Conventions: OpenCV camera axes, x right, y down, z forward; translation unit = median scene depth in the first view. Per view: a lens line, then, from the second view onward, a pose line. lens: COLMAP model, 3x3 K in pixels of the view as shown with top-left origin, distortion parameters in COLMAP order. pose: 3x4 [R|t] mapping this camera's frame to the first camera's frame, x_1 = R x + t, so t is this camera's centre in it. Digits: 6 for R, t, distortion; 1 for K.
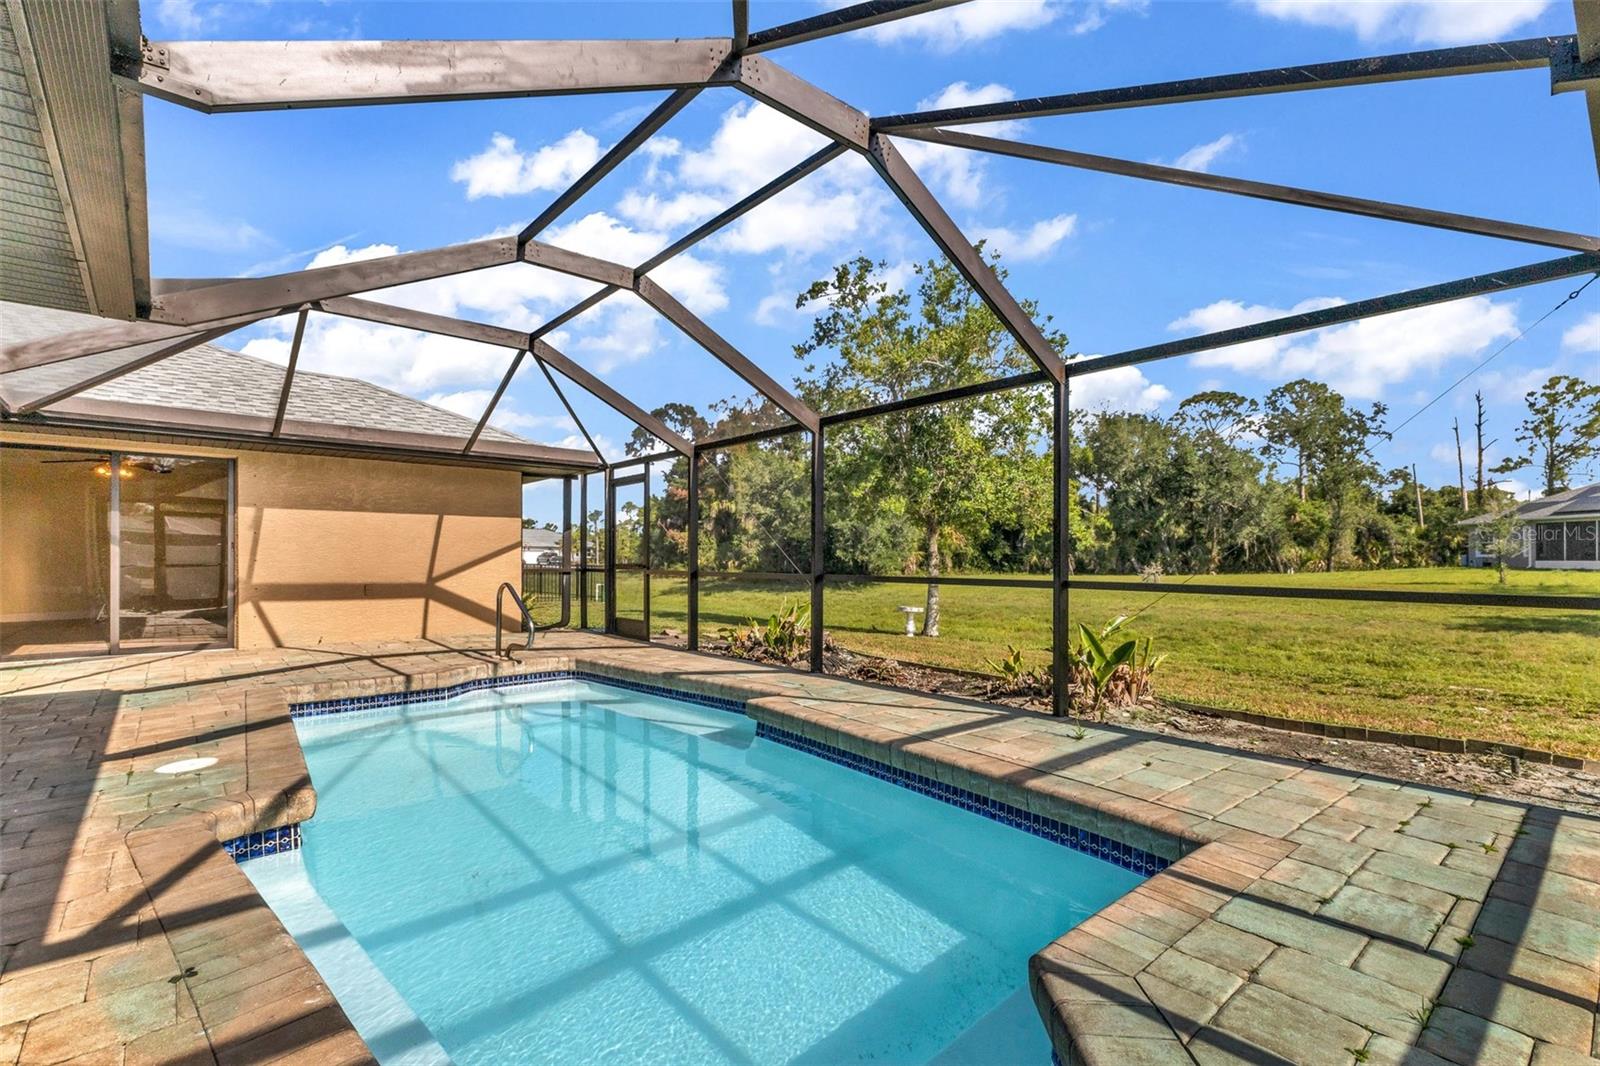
lens RADIAL K [[705.5, 0, 794.4], [0, 705.5, 547.7], [0, 0, 1]] dist [0.011468, -0.000288]
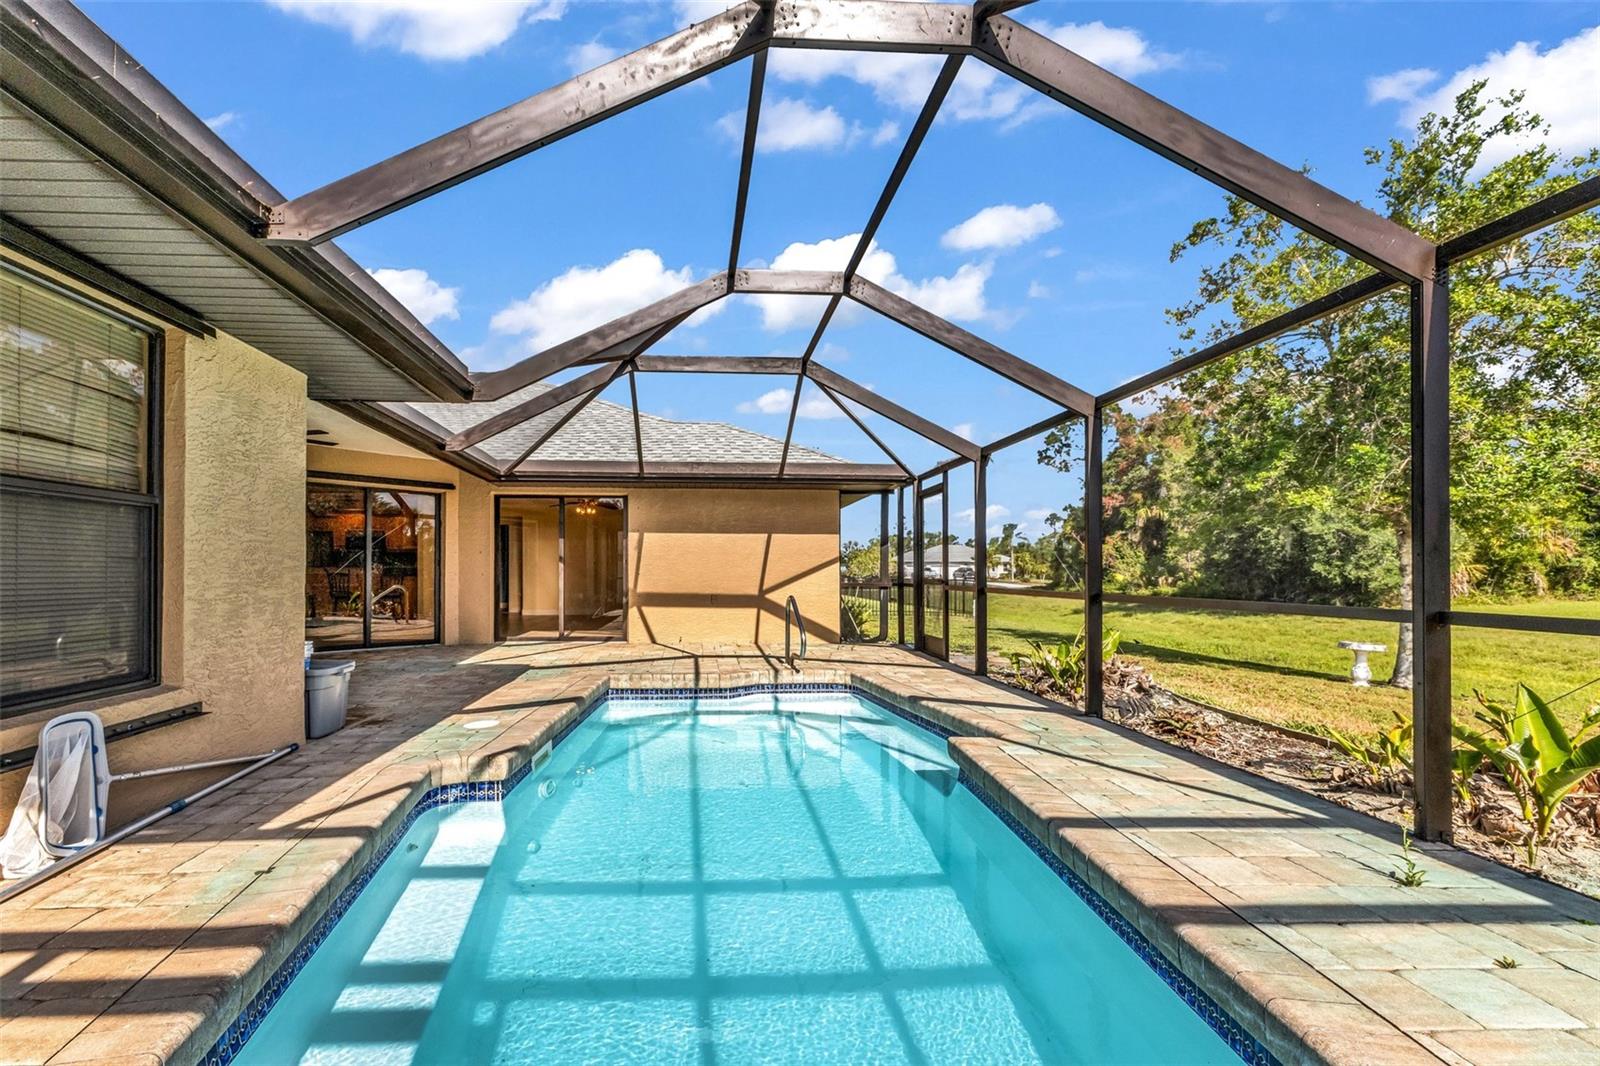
lens RADIAL K [[705.5, 0, 742.7], [0, 705.5, 557.3], [0, 0, 1]] dist [0.011468, -0.000288]
pose [[0.797637, -0.011550, -0.603028, 0.170628], [0.006750, 0.999925, -0.010224, 0.002168], [0.603101, 0.004085, 0.797655, 0.107189]]
